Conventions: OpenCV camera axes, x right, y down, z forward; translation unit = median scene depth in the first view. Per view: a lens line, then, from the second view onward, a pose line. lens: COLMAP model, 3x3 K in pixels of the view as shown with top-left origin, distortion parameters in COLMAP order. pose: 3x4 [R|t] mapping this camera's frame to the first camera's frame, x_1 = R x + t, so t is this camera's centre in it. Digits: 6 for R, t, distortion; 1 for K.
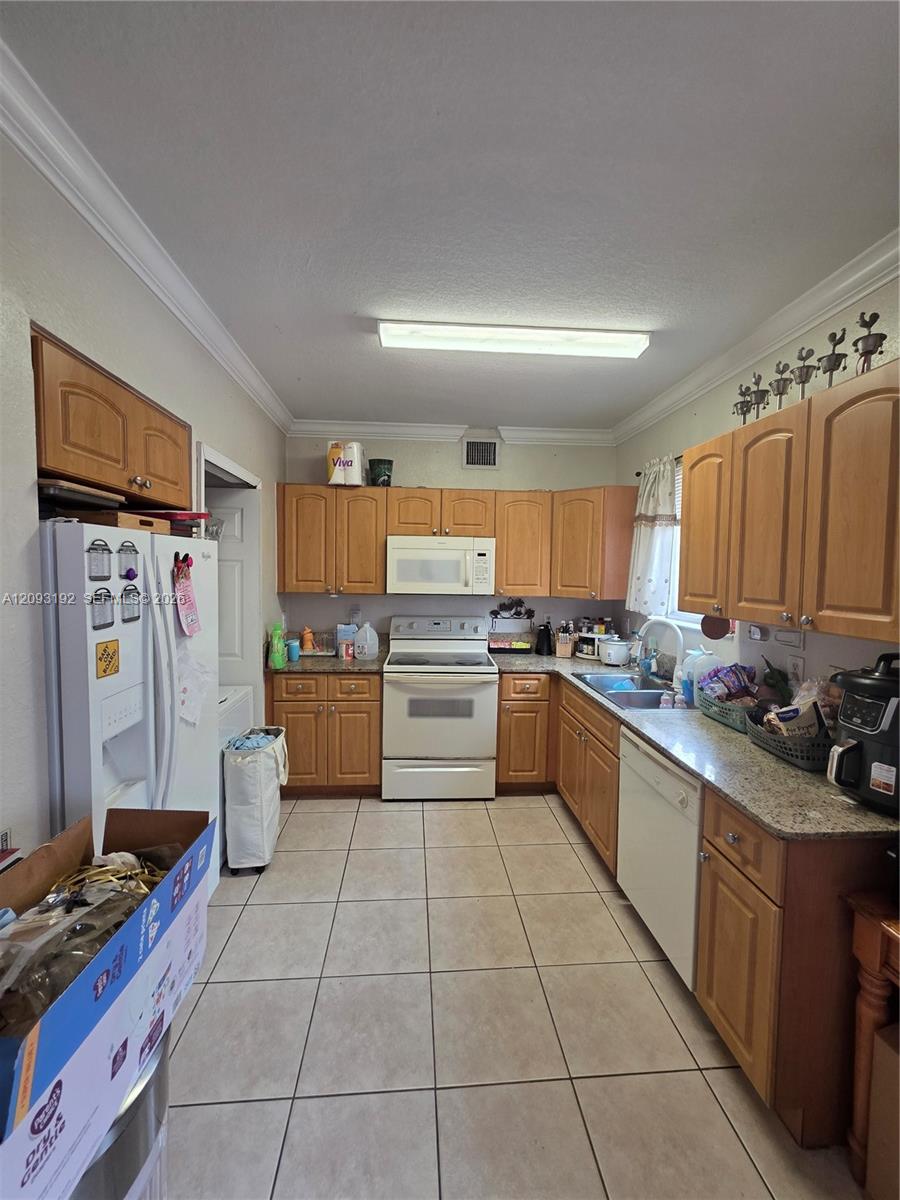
lens RADIAL K [[475.9, 0, 454.0], [0, 475.9, 595.2], [0, 0, 1]] dist [-0.001314, -0.000663]
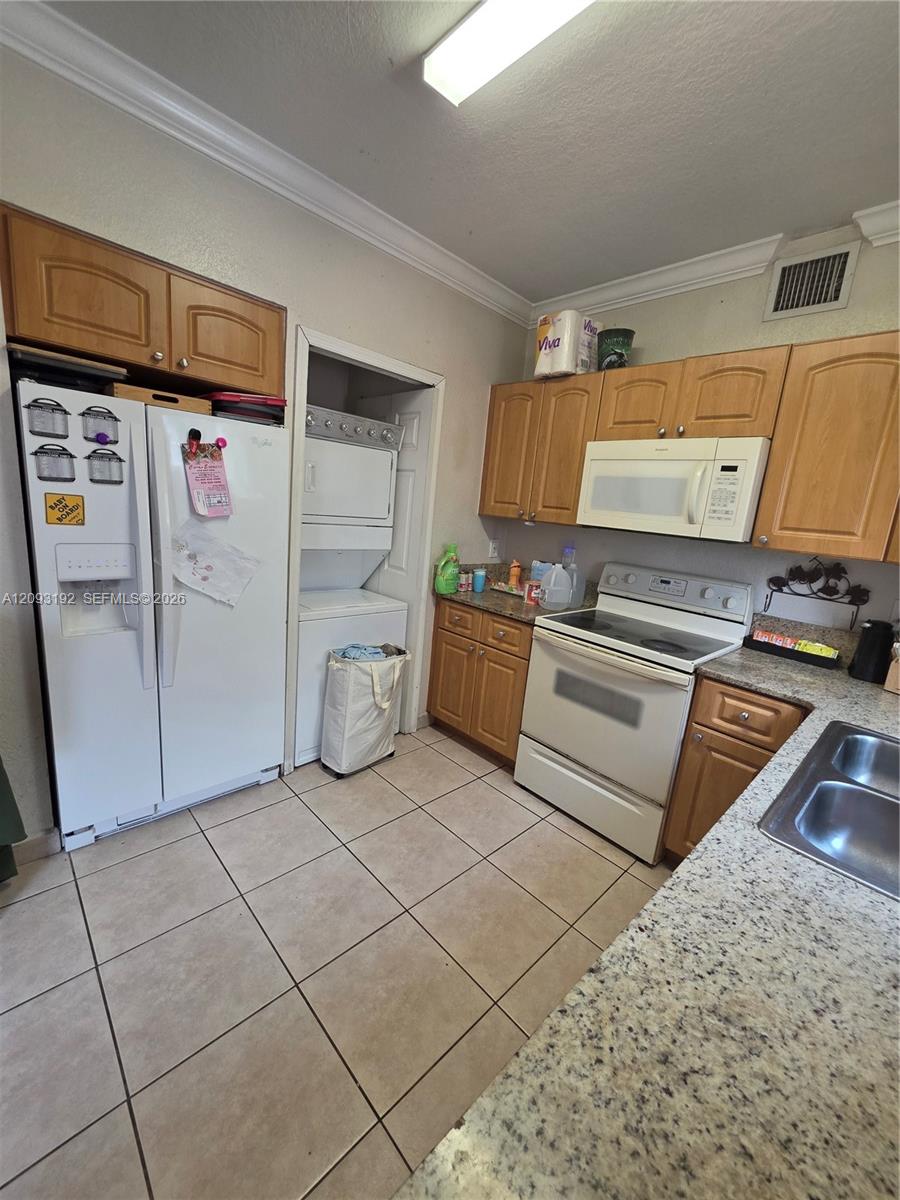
lens RADIAL K [[475.9, 0, 450.9], [0, 475.9, 602.4], [0, 0, 1]] dist [-0.001314, -0.000663]
pose [[0.636633, 0.198968, -0.745057, 0.316898], [-0.122988, 0.979973, 0.156613, 0.024301], [0.761297, -0.008072, 0.648354, 0.401053]]
